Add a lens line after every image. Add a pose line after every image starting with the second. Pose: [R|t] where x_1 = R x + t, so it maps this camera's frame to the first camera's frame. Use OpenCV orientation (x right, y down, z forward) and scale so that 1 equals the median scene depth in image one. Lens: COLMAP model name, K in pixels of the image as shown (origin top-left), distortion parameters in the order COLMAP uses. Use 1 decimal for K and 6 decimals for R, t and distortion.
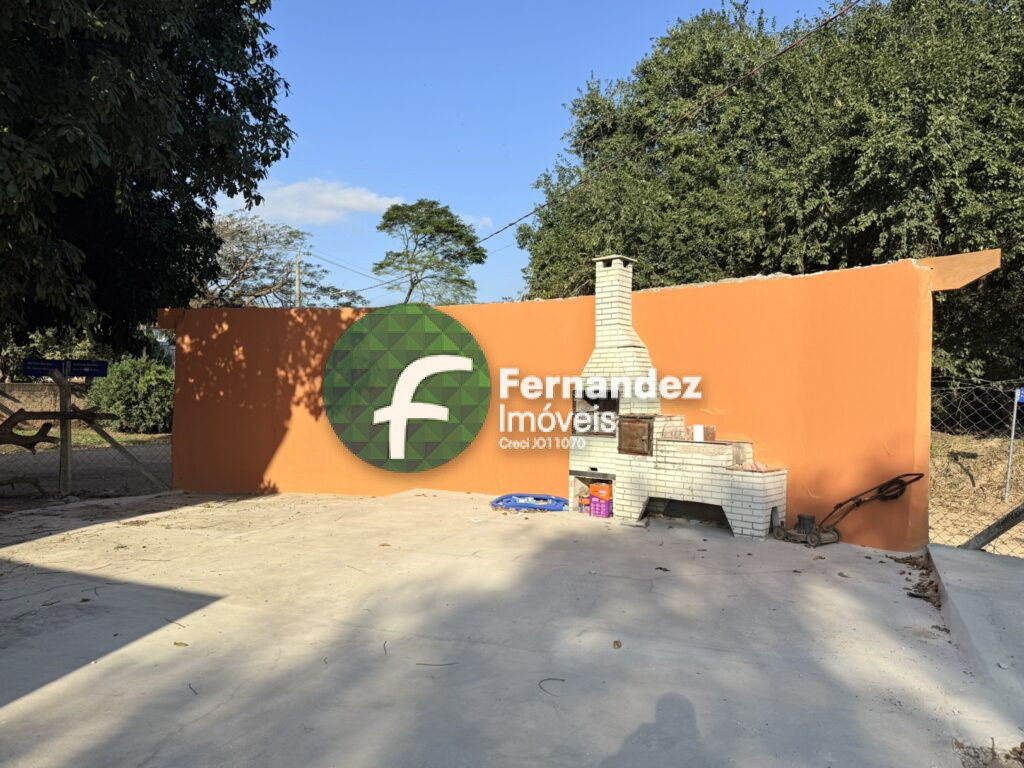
lens RADIAL K [[734.6, 0, 523.9], [0, 734.6, 383.6], [0, 0, 1]] dist [0.161084, -0.224953]
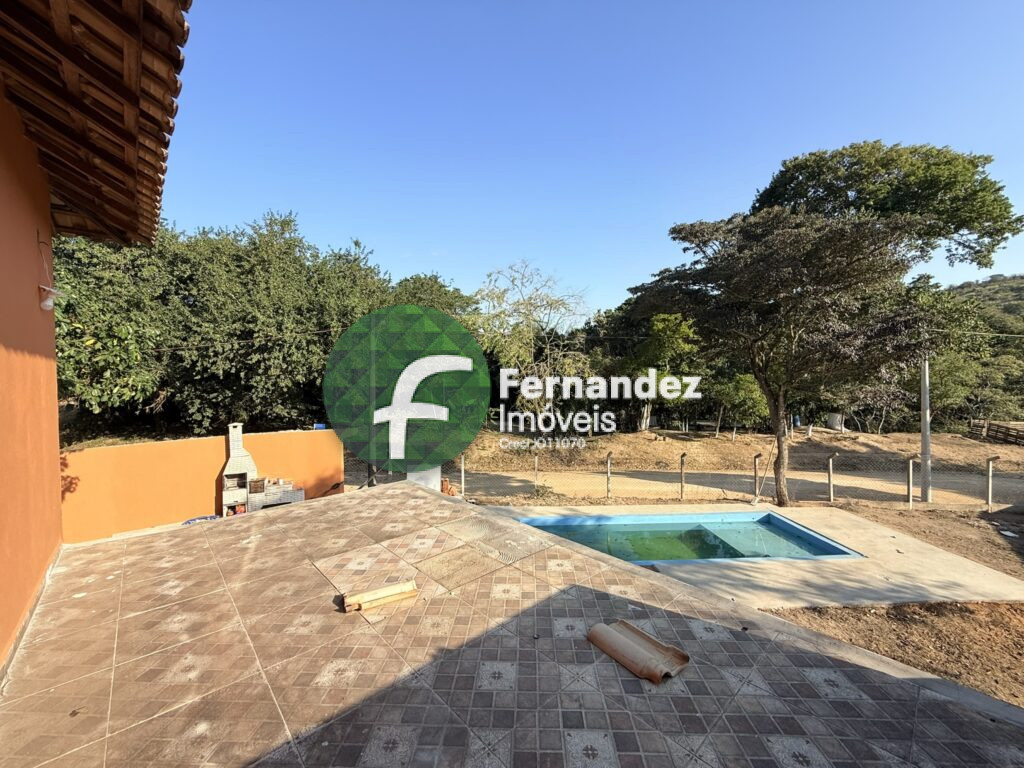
lens RADIAL K [[407.6, 0, 512.0], [0, 407.6, 384.0], [0, 0, 1]] dist [0.007963, -0.000101]
pose [[0.407533, -0.021847, 0.912929, -0.375035], [0.003601, 0.999744, 0.022317, -0.151893], [-0.913183, -0.005808, 0.407507, -0.252332]]
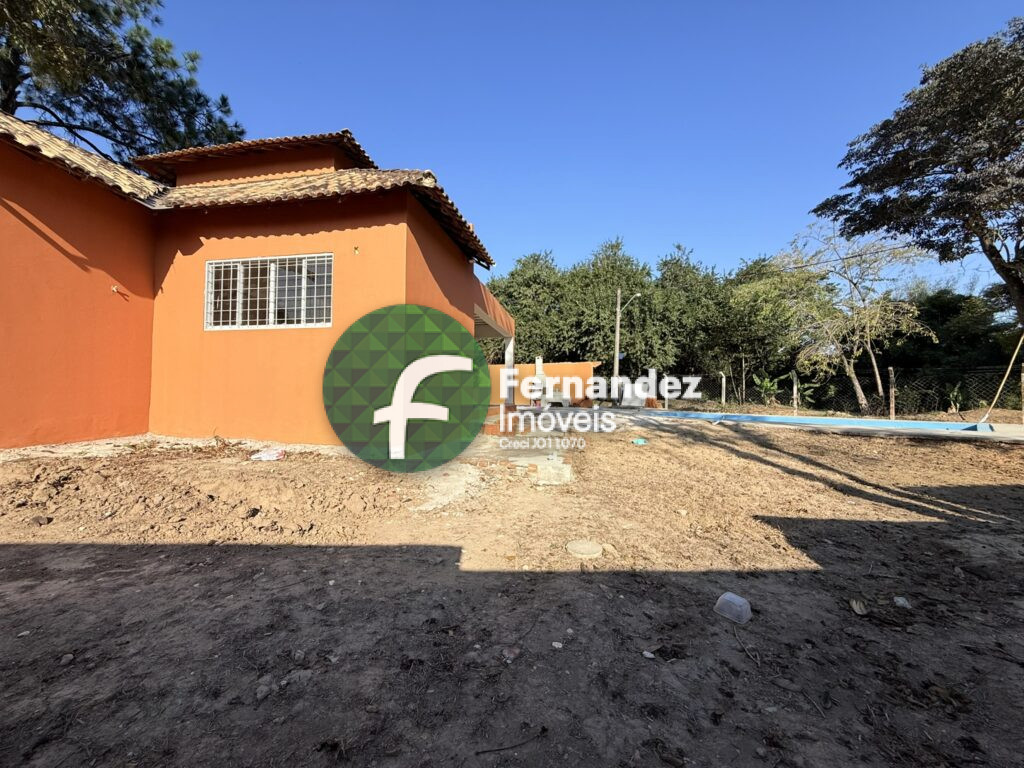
lens RADIAL K [[405.1, 0, 512.0], [0, 405.1, 384.0], [0, 0, 1]] dist [-0.003916, -0.000288]
pose [[0.969477, 0.013965, 0.244783, -0.318577], [-0.008076, 0.999654, -0.025045, 0.039194], [-0.245048, 0.022304, 0.969254, -0.708818]]
